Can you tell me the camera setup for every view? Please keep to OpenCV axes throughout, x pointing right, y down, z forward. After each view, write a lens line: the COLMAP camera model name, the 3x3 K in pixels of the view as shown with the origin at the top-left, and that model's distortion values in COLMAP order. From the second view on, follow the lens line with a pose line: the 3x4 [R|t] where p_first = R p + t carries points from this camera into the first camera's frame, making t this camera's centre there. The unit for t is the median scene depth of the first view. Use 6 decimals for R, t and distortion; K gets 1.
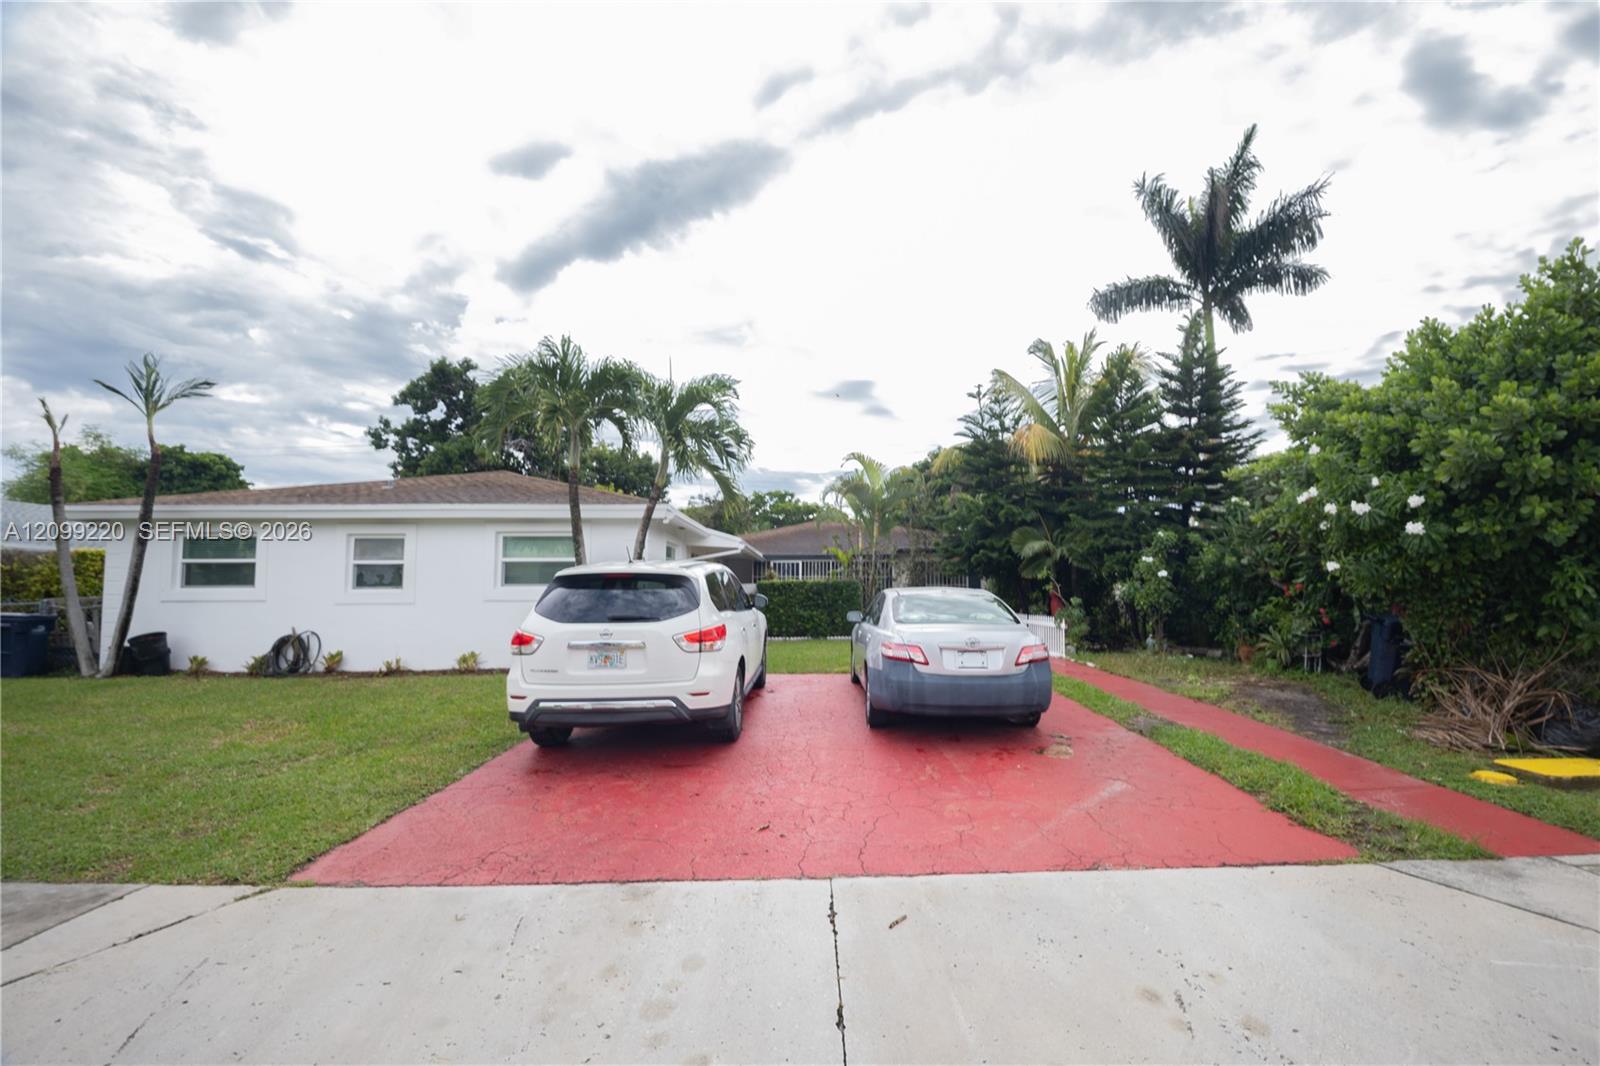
lens RADIAL K [[653.3, 0, 810.6], [0, 653.3, 503.3], [0, 0, 1]] dist [0.016111, -0.016568]
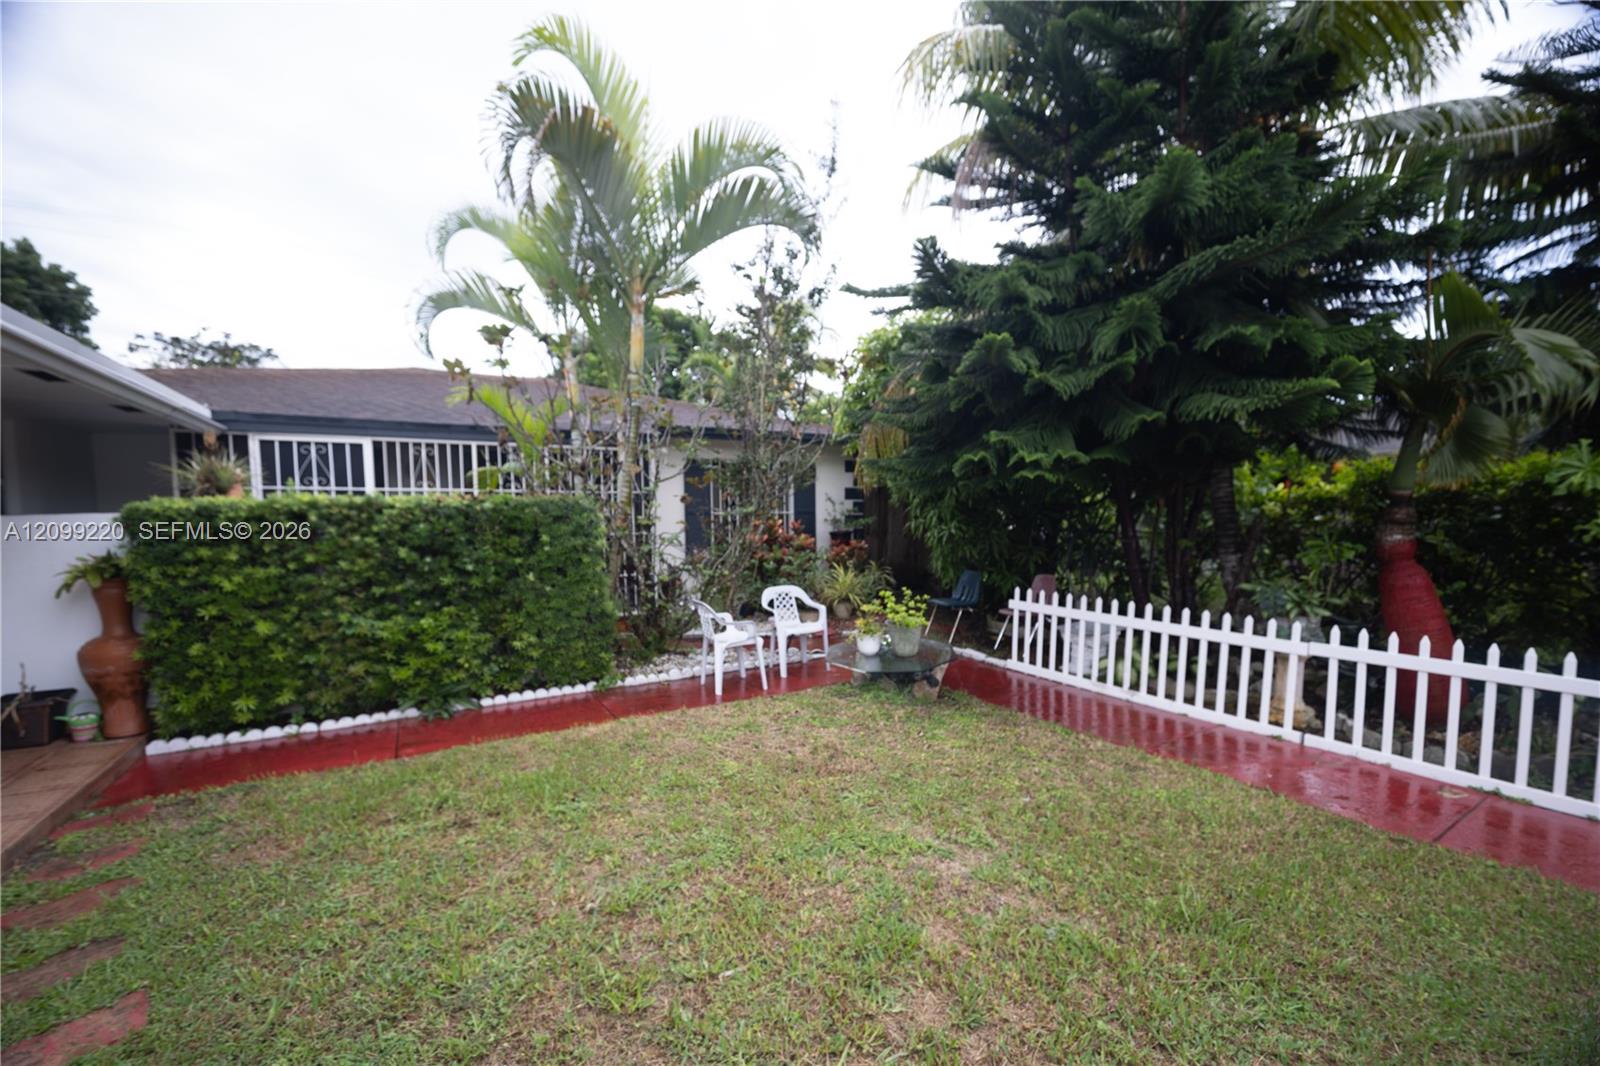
lens RADIAL K [[653.1, 0, 790.5], [0, 653.1, 572.2], [0, 0, 1]] dist [0.017367, -0.017679]
pose [[0.885342, -0.049240, 0.462325, 0.014849], [-0.047124, 0.979752, 0.194590, 0.089866], [-0.462546, -0.194065, 0.865095, 0.707304]]
